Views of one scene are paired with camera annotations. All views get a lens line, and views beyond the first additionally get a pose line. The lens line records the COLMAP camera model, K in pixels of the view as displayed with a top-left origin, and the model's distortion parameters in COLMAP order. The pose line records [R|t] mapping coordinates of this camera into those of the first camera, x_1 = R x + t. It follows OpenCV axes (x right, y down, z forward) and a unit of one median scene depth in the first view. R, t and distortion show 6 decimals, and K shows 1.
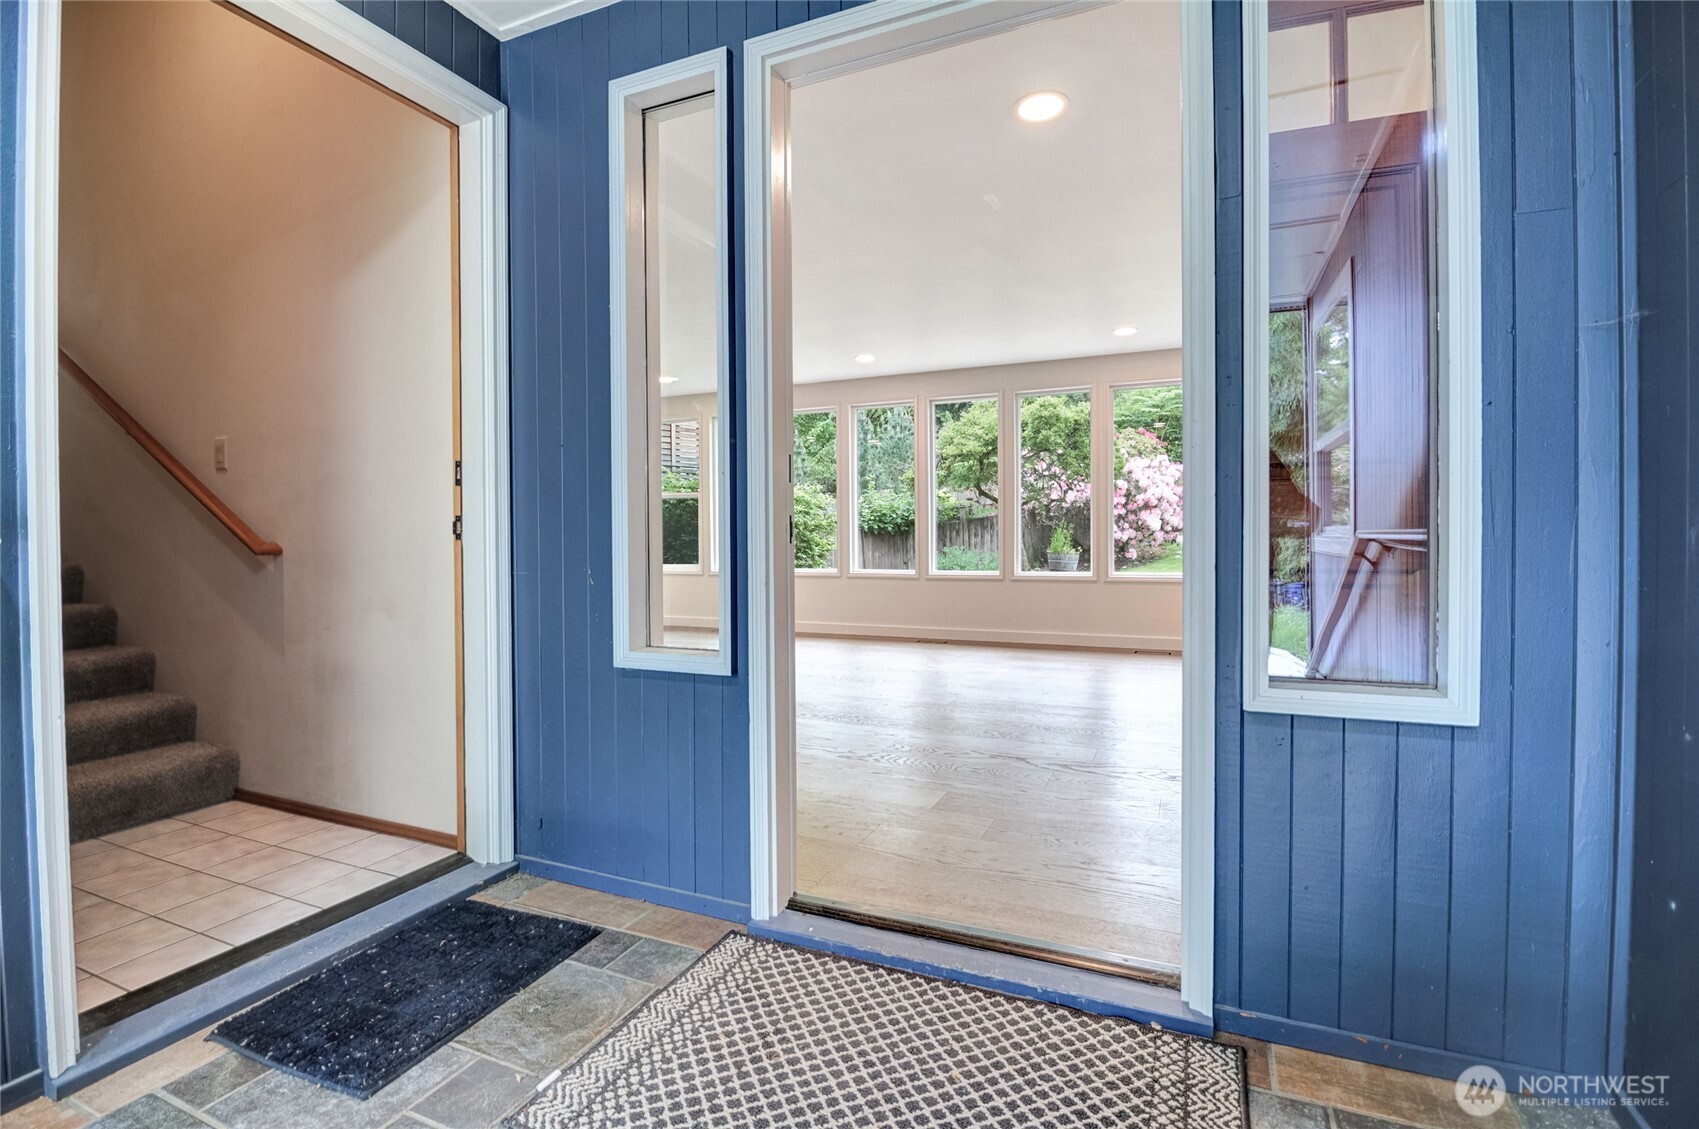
lens RADIAL K [[795.5, 0, 847.0], [0, 795.5, 557.6], [0, 0, 1]] dist [-0.002789, -0.000107]
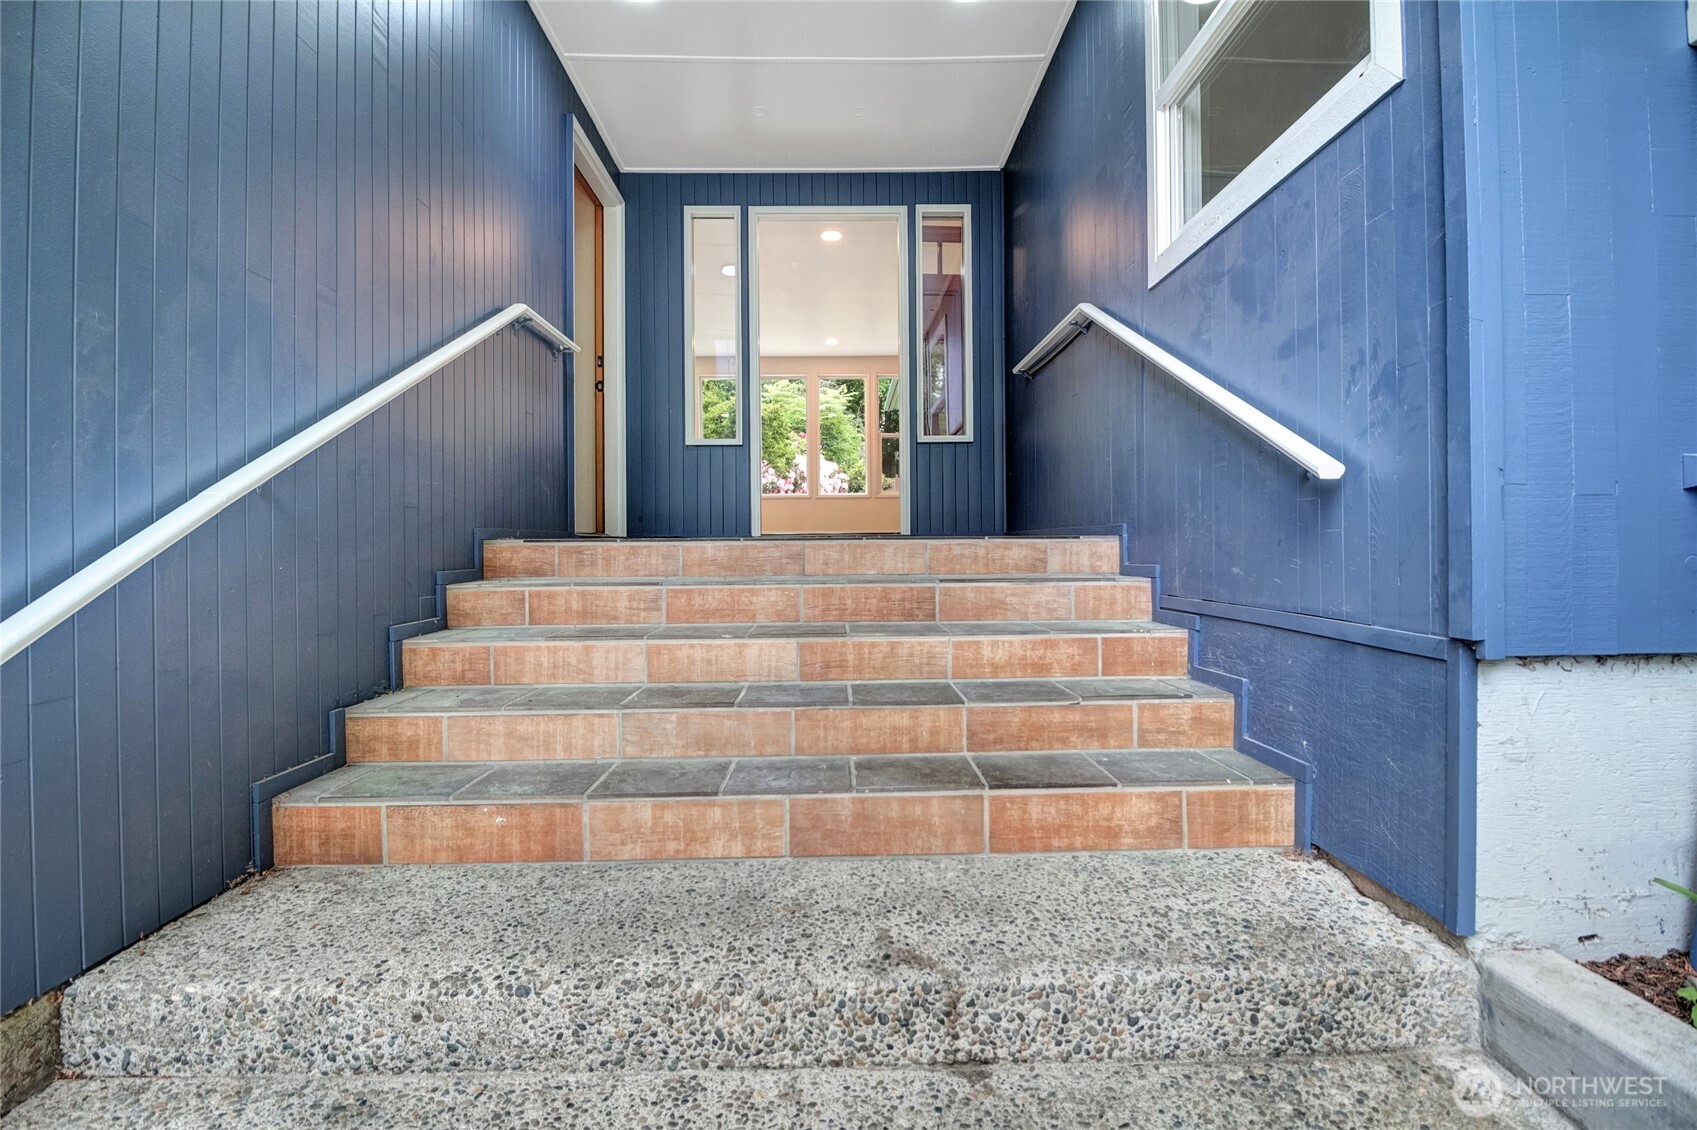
lens RADIAL K [[794.6, 0, 848.7], [0, 794.6, 555.5], [0, 0, 1]] dist [-0.002789, -0.000107]
pose [[0.906751, -0.005760, 0.421628, -0.970895], [0.013117, 0.999808, -0.014550, 0.579846], [-0.421463, 0.018723, 0.906652, -1.572170]]
